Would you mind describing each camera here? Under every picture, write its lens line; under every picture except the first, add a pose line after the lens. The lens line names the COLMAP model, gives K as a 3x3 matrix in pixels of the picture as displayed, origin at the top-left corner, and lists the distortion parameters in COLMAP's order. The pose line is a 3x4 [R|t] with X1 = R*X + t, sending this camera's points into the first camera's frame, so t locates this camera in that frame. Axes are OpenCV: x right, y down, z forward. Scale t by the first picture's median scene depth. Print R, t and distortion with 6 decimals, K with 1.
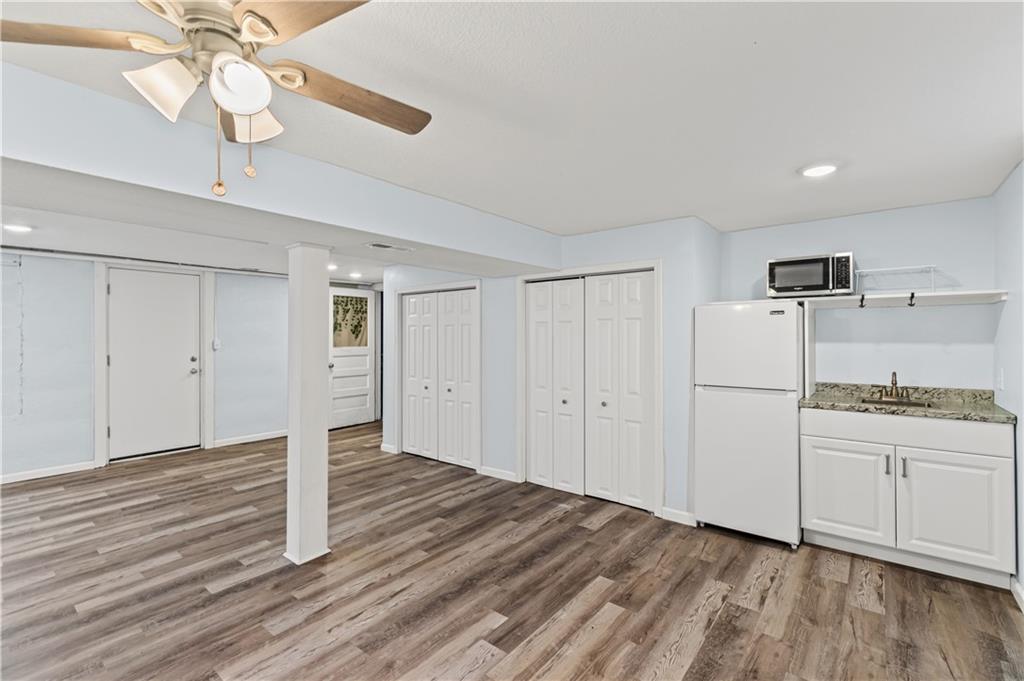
lens RADIAL K [[450.5, 0, 516.7], [0, 450.5, 336.0], [0, 0, 1]] dist [0.003777, -0.000274]
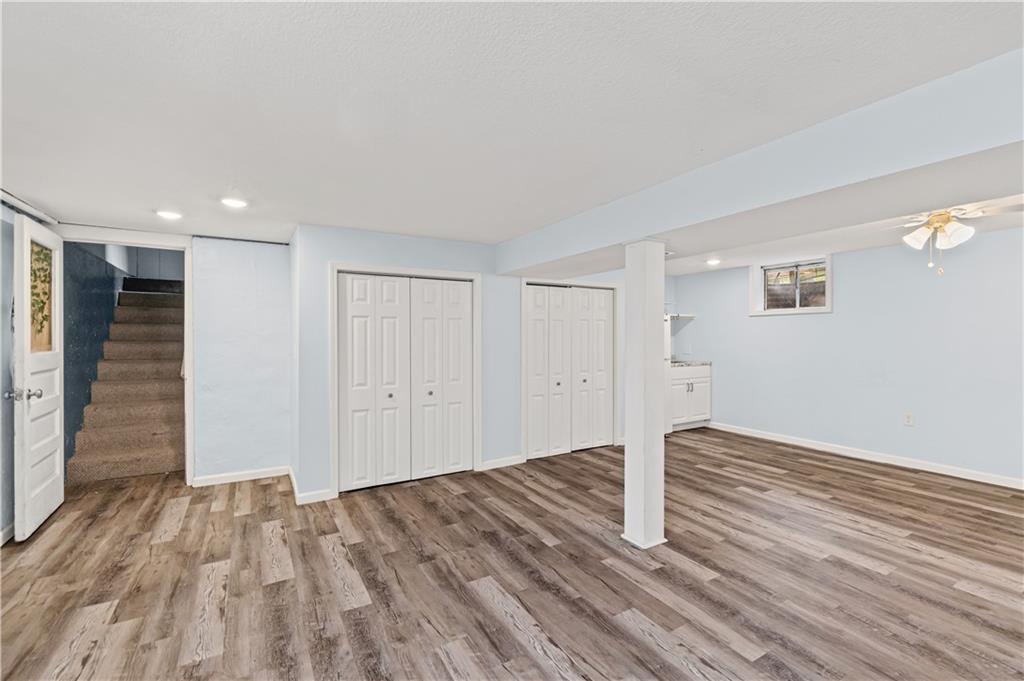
lens RADIAL K [[450.5, 0, 518.5], [0, 450.5, 338.2], [0, 0, 1]] dist [0.003777, -0.000274]
pose [[0.356241, -0.003757, 0.934386, -1.140578], [0.000601, 0.999993, 0.003792, 0.013786], [-0.934394, -0.000789, 0.356241, 0.671209]]
